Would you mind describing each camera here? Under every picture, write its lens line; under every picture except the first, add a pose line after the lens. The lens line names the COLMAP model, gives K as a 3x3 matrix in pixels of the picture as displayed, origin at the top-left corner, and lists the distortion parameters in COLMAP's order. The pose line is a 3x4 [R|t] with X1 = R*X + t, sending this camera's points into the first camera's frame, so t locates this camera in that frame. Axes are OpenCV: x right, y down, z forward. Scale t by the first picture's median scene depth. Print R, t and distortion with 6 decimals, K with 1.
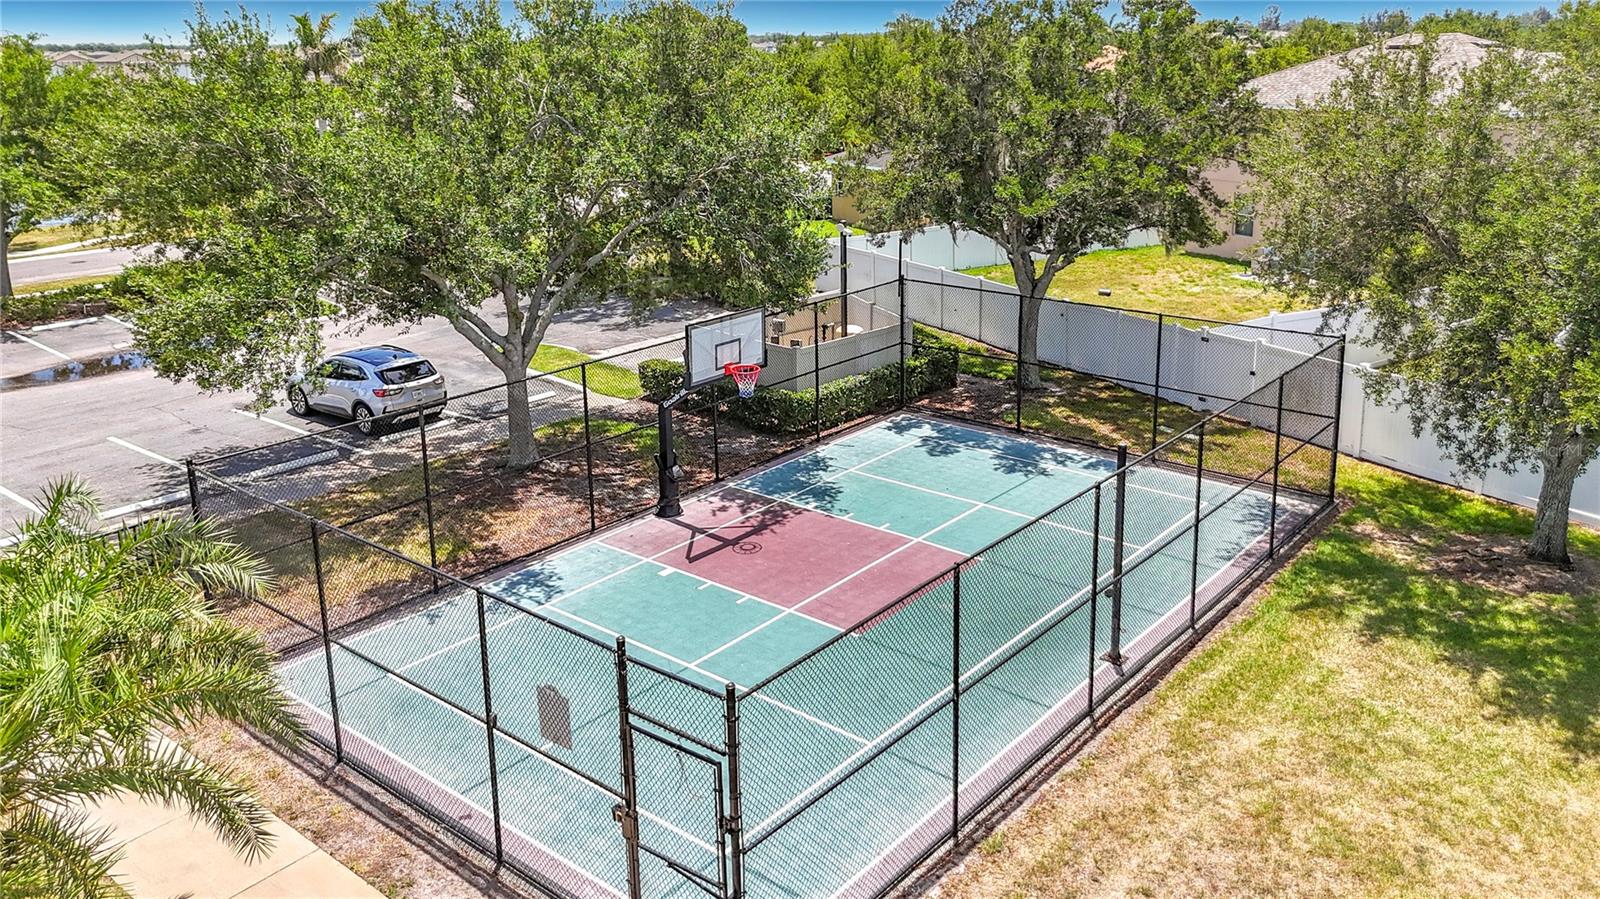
lens RADIAL K [[1206.8, 0, 783.1], [0, 1206.8, 356.3], [0, 0, 1]] dist [0.025548, -0.004799]
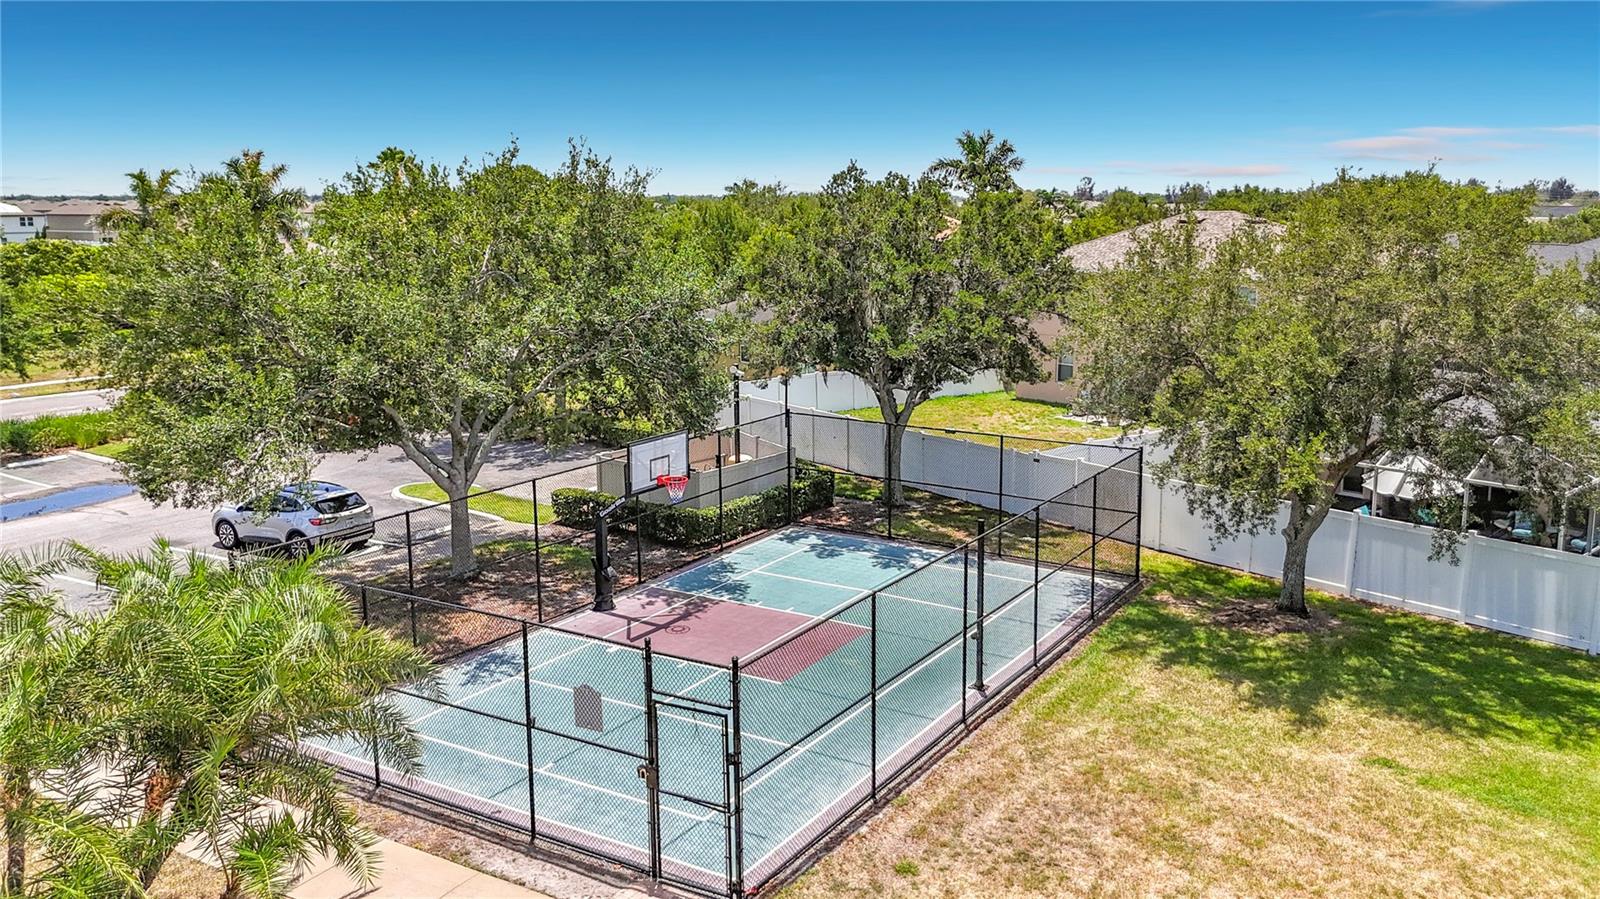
lens RADIAL K [[1202.3, 0, 800.0], [0, 1202.3, 449.5], [0, 0, 1]] dist [0.072910, -0.089878]
pose [[0.989641, -0.012925, 0.142979, -0.076087], [0.020670, 0.998390, -0.052816, 0.044184], [-0.142066, 0.055224, 0.988315, -0.207141]]
